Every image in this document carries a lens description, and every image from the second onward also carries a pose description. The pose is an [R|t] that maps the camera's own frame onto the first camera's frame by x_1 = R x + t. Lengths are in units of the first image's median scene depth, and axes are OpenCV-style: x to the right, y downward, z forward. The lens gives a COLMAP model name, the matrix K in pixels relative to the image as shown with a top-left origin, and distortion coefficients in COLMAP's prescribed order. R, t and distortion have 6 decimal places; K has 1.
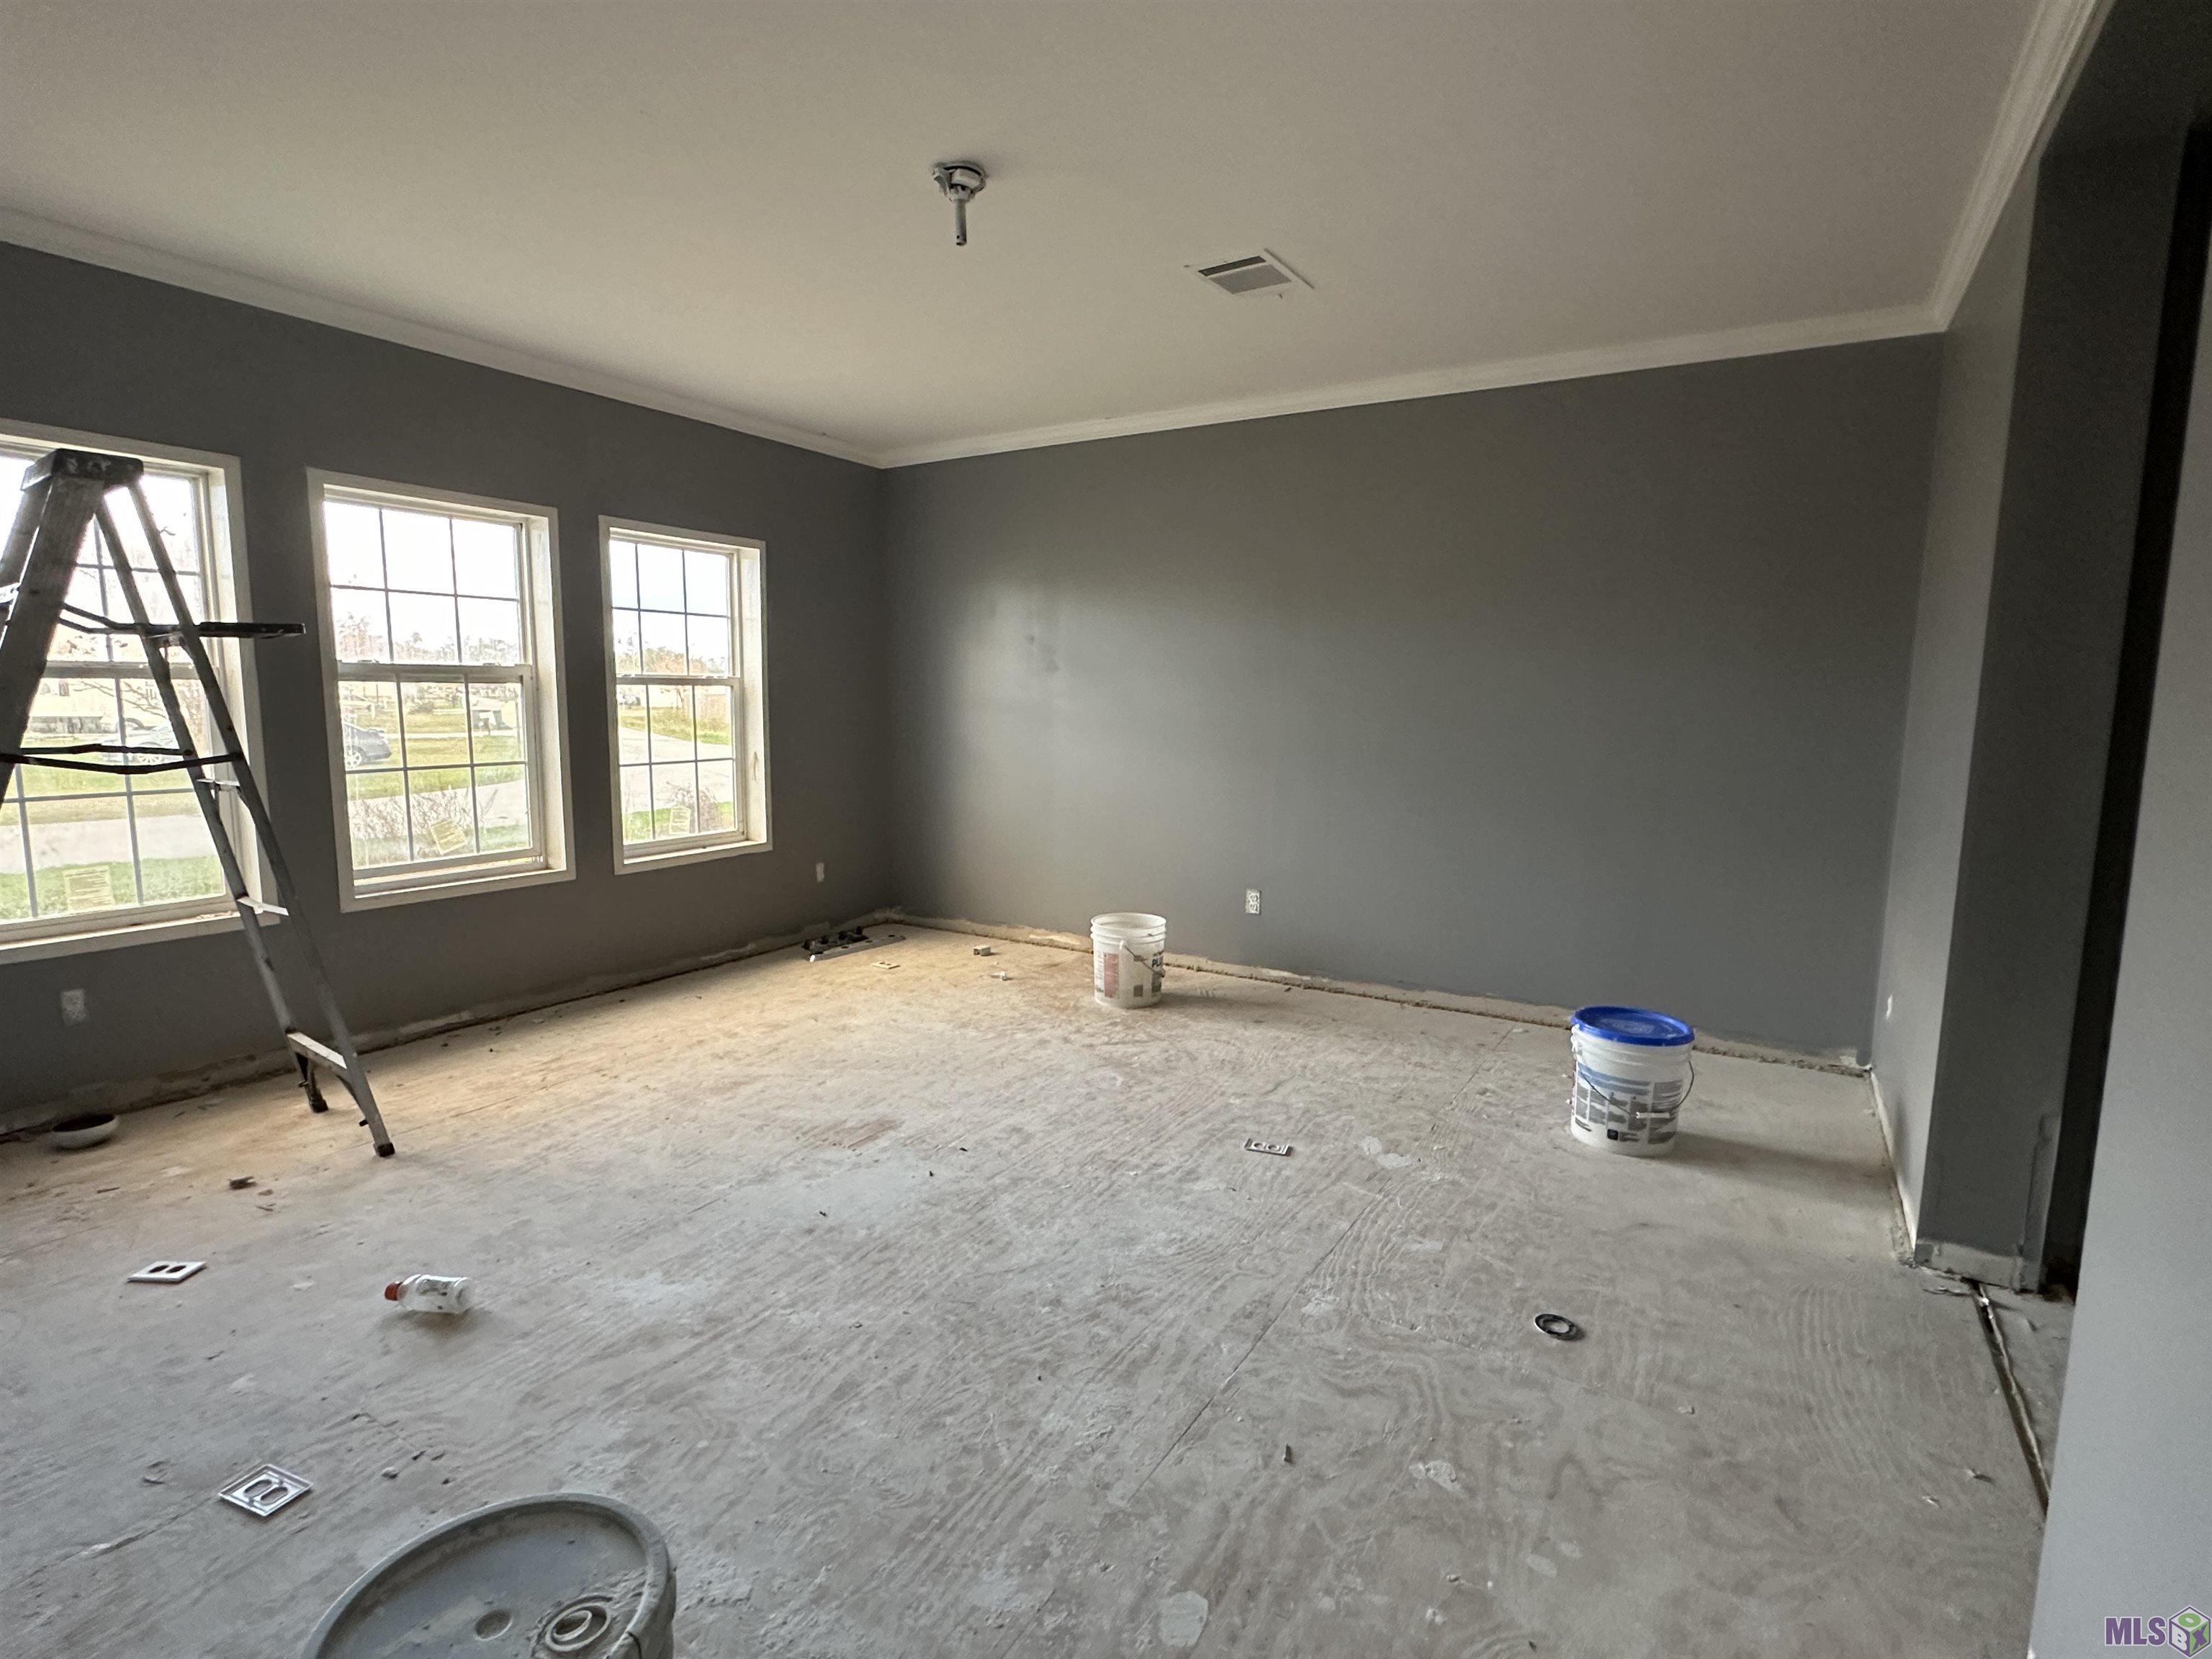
lens RADIAL K [[1031.1, 0, 1096.8], [0, 1031.1, 838.7], [0, 0, 1]] dist [-0.017029, -0.000730]
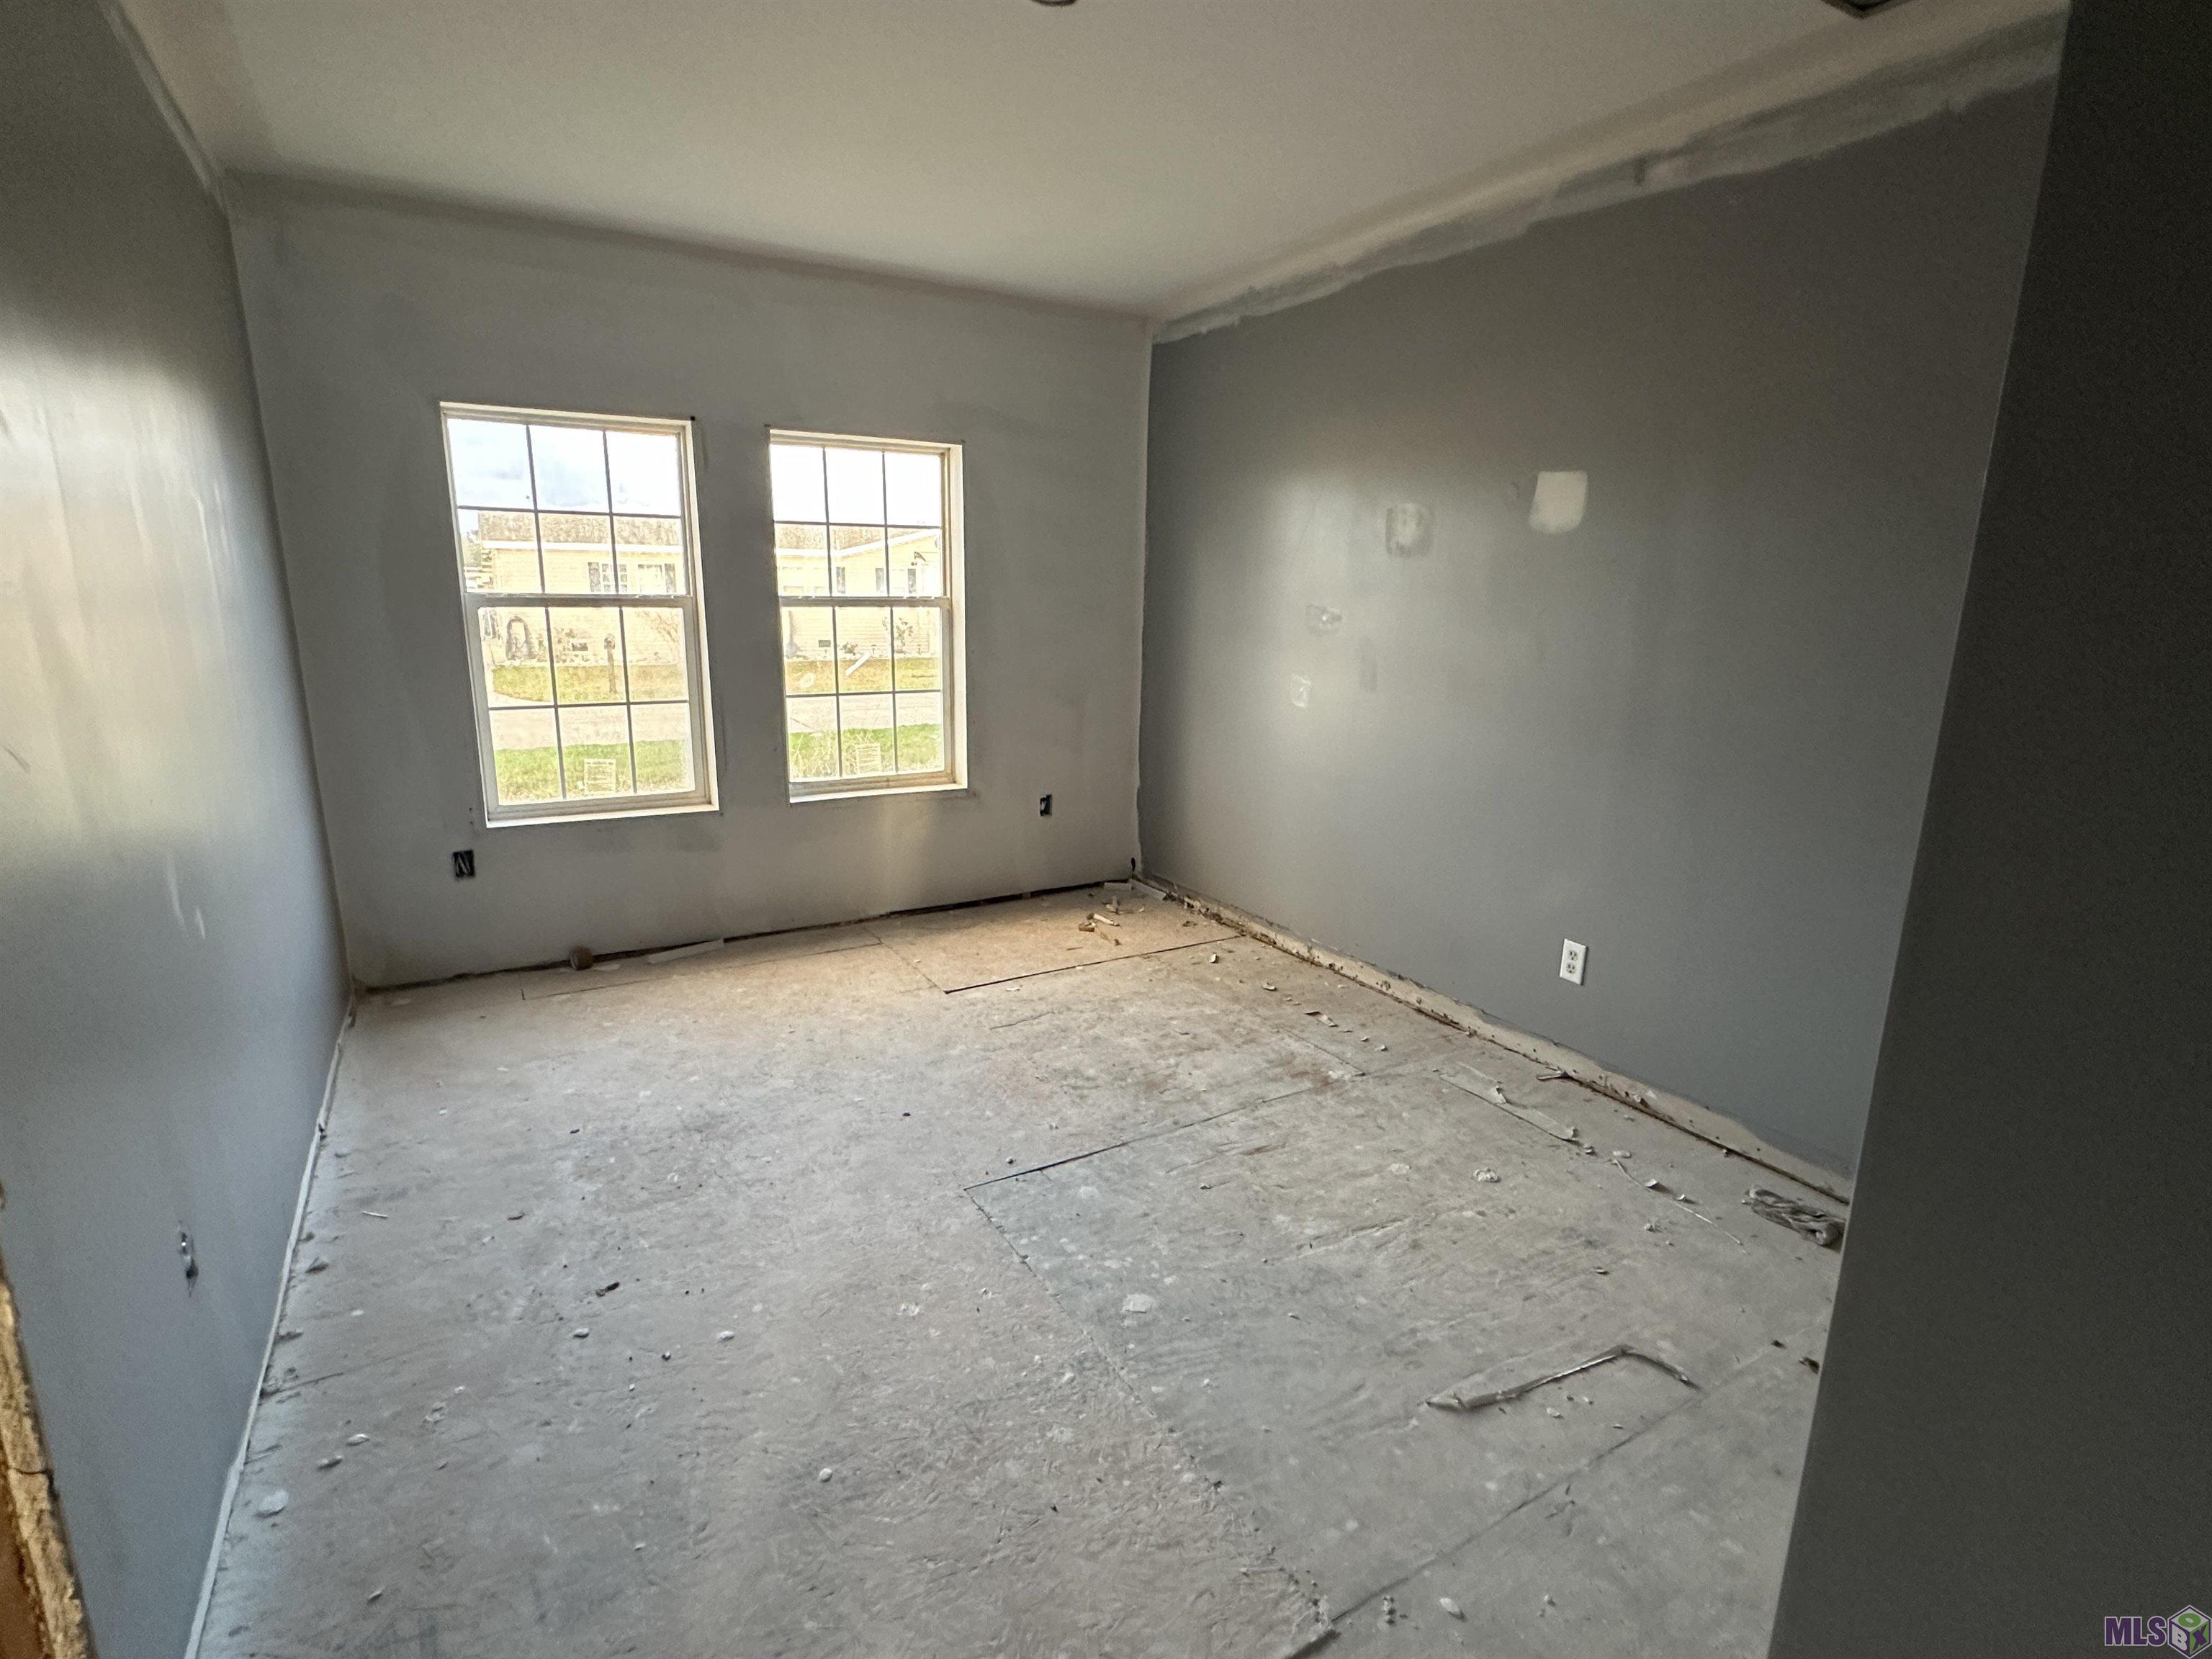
lens RADIAL K [[1031.1, 0, 1100.0], [0, 1031.1, 826.3], [0, 0, 1]] dist [-0.017029, -0.000730]
pose [[0.890774, 0.085237, -0.446381, 0.185734], [-0.058230, 0.995564, 0.073904, -0.035036], [0.450700, -0.039839, 0.891786, 0.269192]]
